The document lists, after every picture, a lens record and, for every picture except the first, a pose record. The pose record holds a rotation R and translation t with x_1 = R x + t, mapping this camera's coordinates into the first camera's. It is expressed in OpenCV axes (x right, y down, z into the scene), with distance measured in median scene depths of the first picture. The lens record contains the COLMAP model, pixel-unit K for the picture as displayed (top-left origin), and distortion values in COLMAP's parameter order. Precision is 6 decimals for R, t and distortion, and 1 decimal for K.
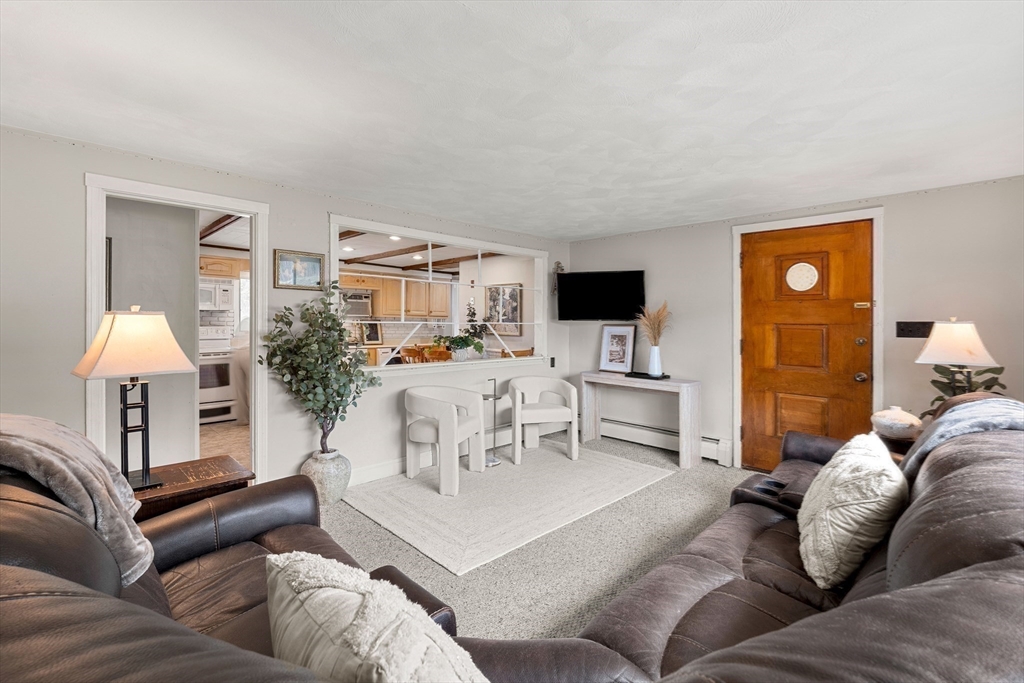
lens RADIAL K [[461.1, 0, 511.0], [0, 461.1, 320.1], [0, 0, 1]] dist [-0.001294, -0.000201]
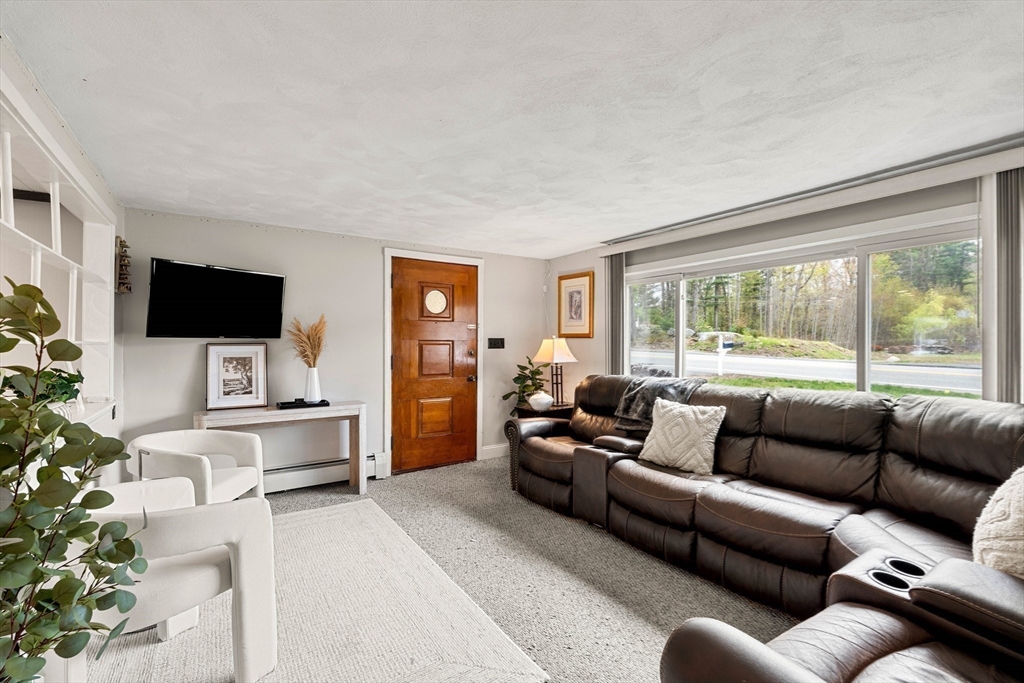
lens RADIAL K [[452.3, 0, 512.0], [0, 452.3, 341.5], [0, 0, 1]] dist [0.000823, 0.000110]
pose [[0.195133, -0.007569, 0.980748, -0.452698], [0.000890, 0.999971, 0.007541, 0.002181], [-0.980776, -0.000599, 0.195134, 0.496840]]
